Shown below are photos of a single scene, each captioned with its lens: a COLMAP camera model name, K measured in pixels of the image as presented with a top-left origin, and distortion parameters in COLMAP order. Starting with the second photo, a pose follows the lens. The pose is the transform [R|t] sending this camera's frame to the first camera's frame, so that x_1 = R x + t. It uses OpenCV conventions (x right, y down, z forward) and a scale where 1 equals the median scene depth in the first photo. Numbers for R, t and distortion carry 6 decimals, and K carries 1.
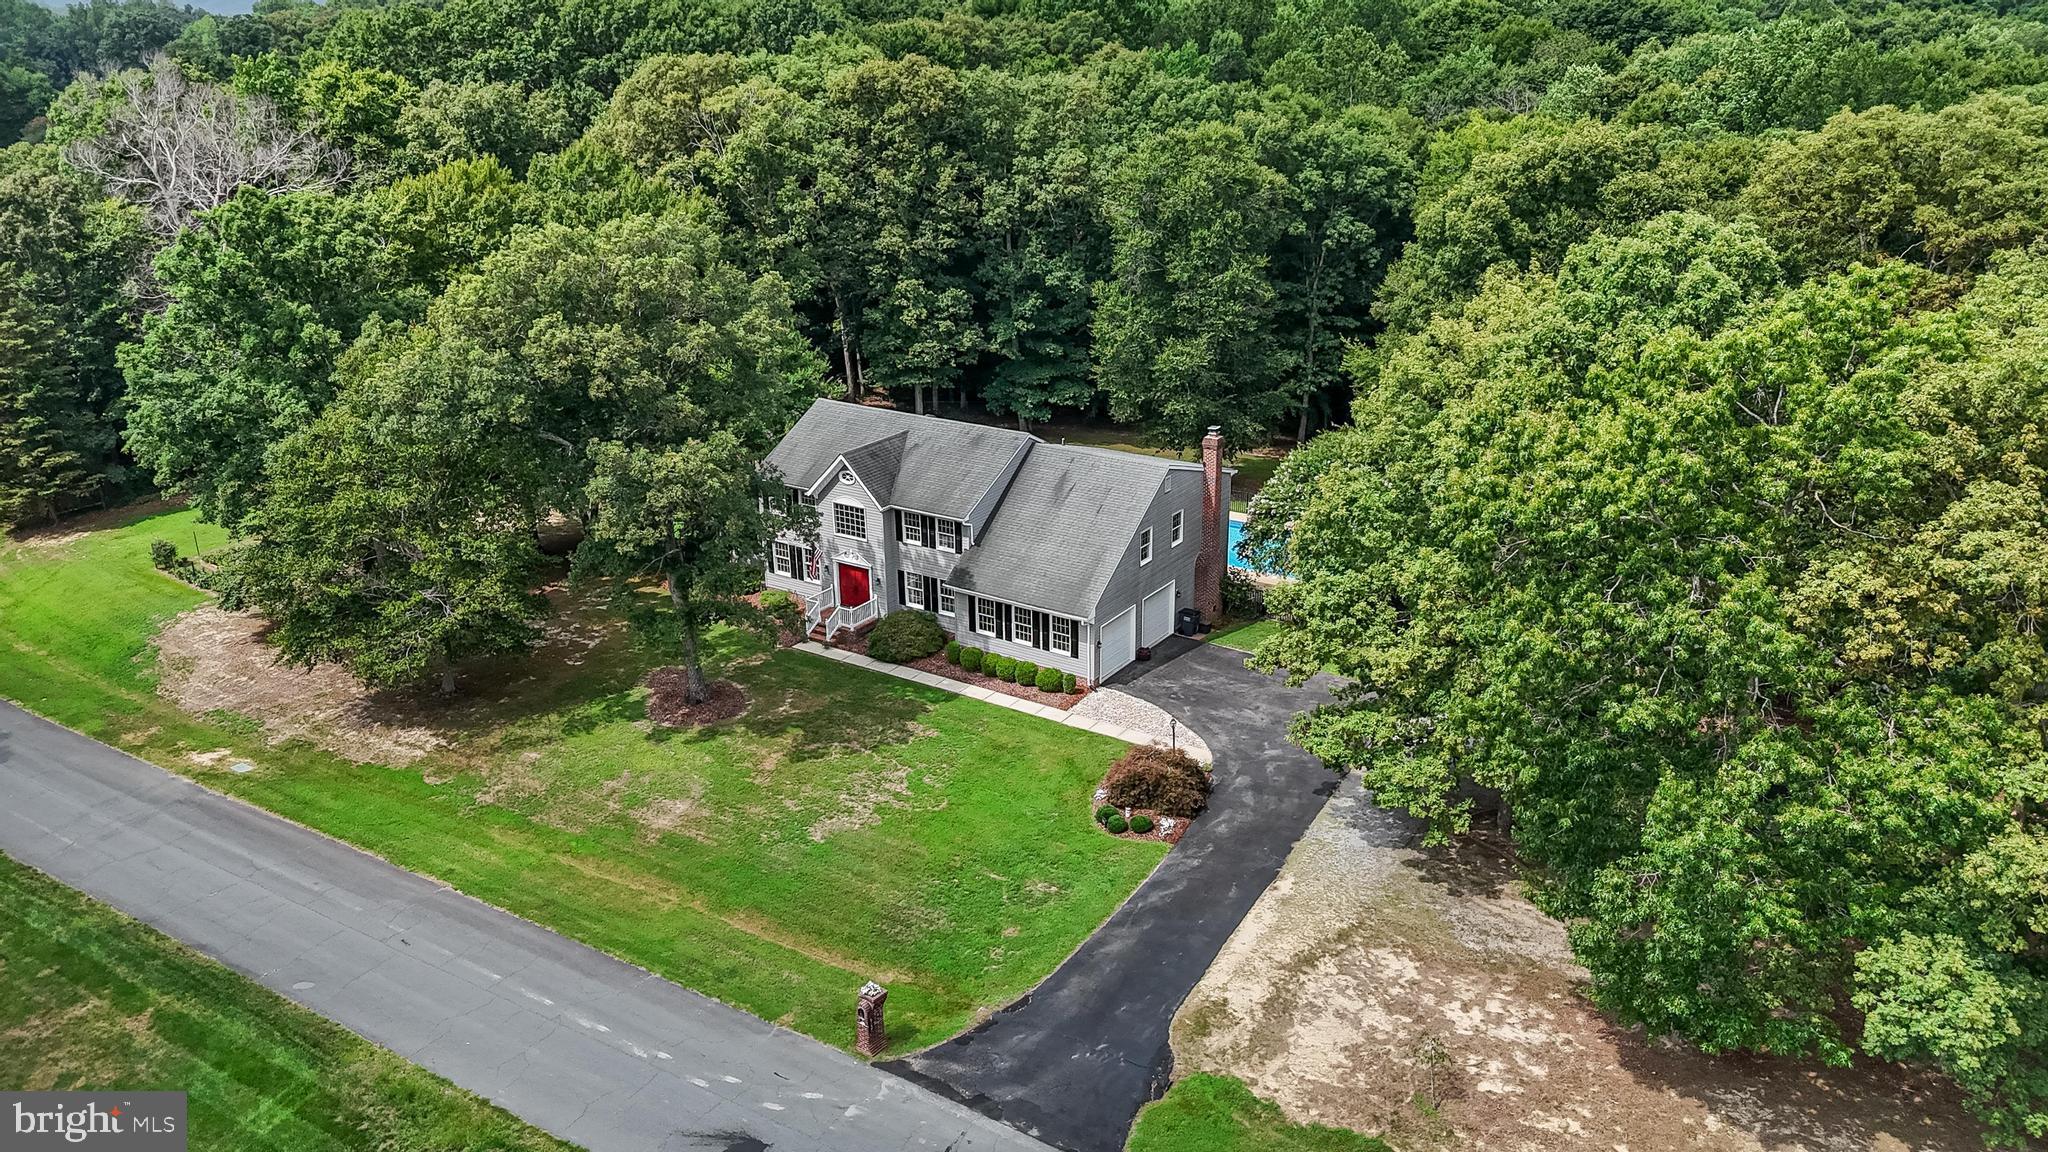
lens RADIAL K [[1550.5, 0, 1018.8], [0, 1550.5, 598.3], [0, 0, 1]] dist [0.048297, -0.031521]
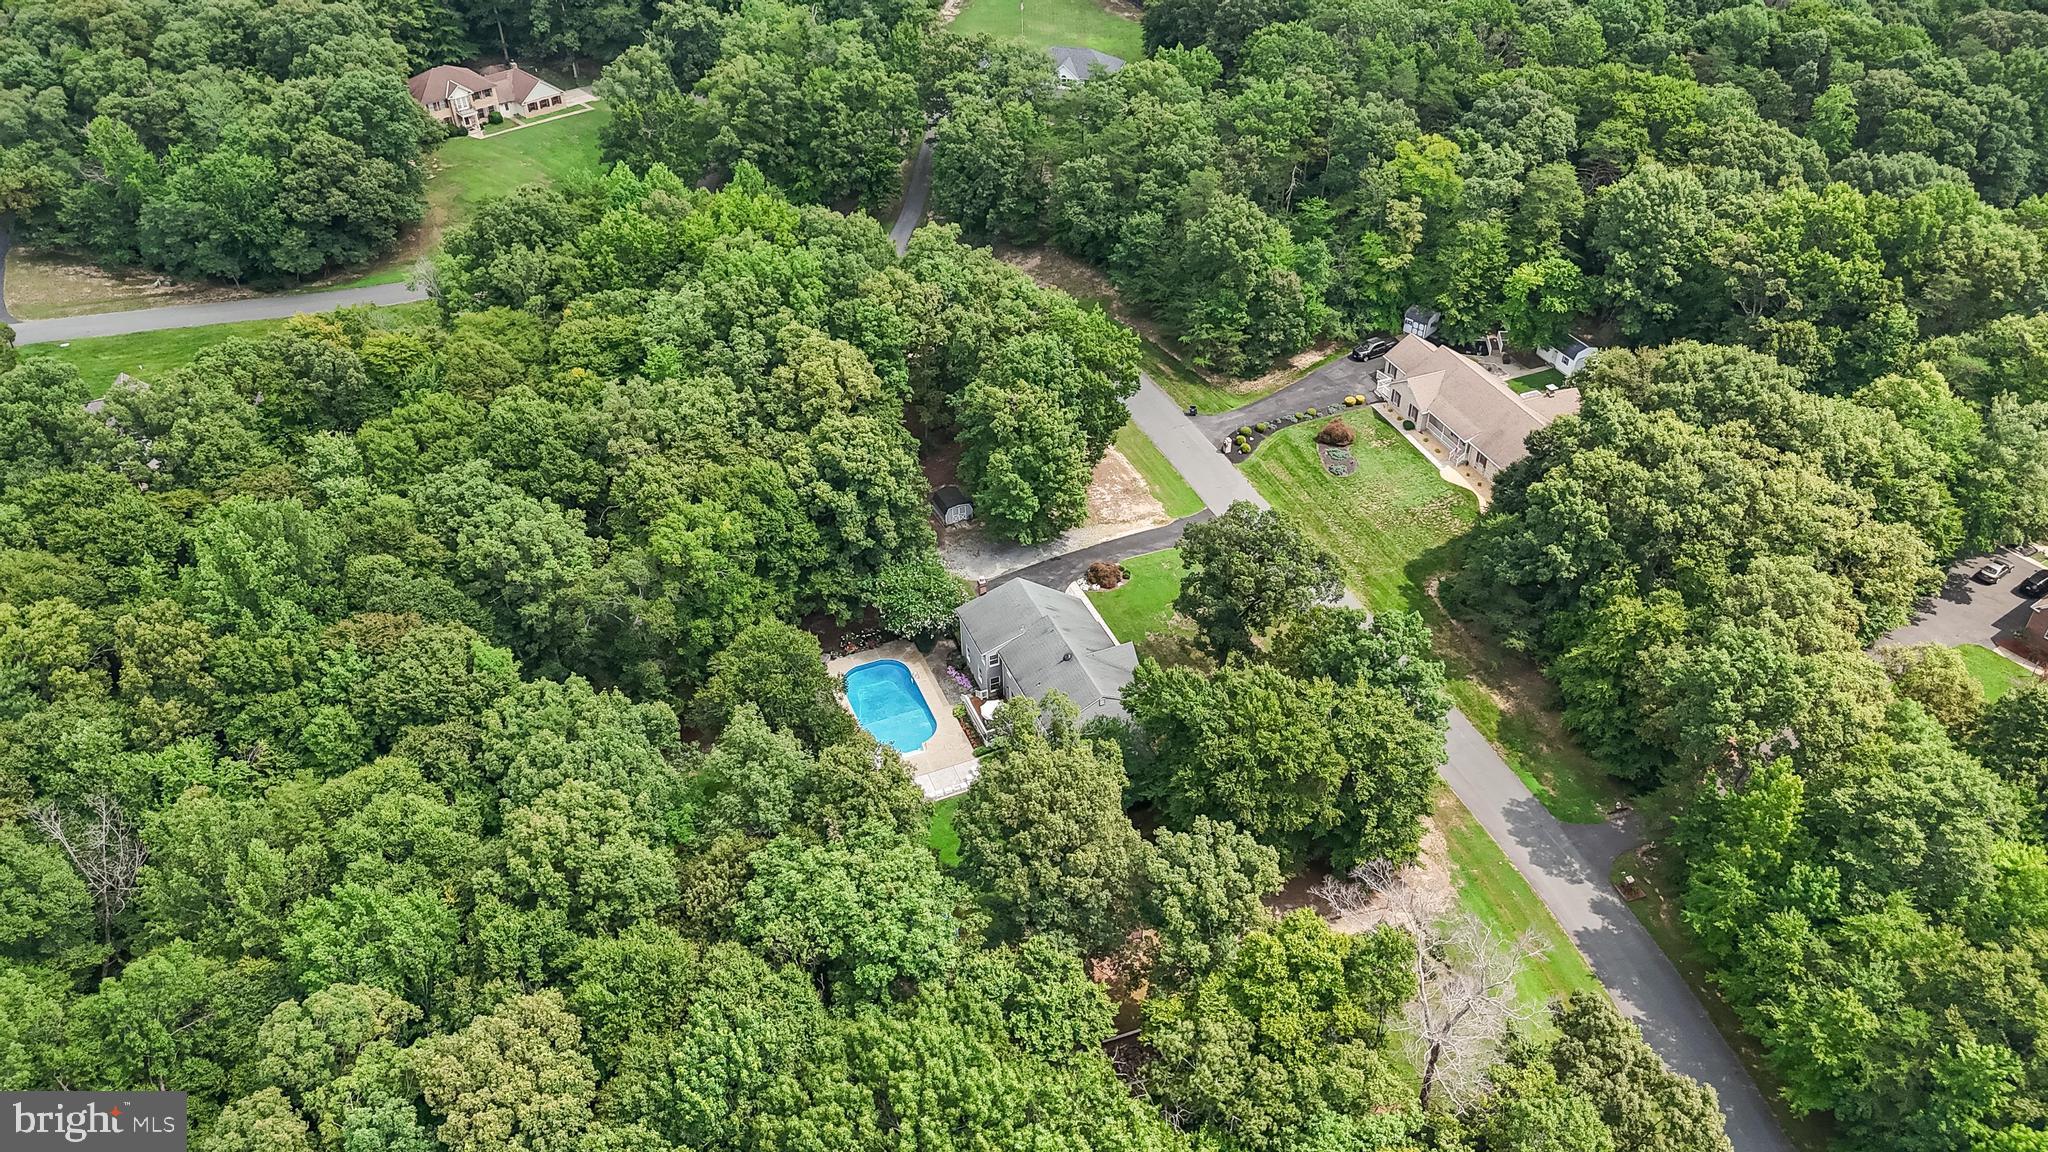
lens RADIAL K [[1550.5, 0, 1032.5], [0, 1550.5, 568.2], [0, 0, 1]] dist [0.048297, -0.031521]
pose [[-0.831215, -0.314655, 0.458338, -1.117817], [0.227918, 0.559092, 0.797163, -2.190509], [-0.507084, 0.767078, -0.393011, 2.112834]]
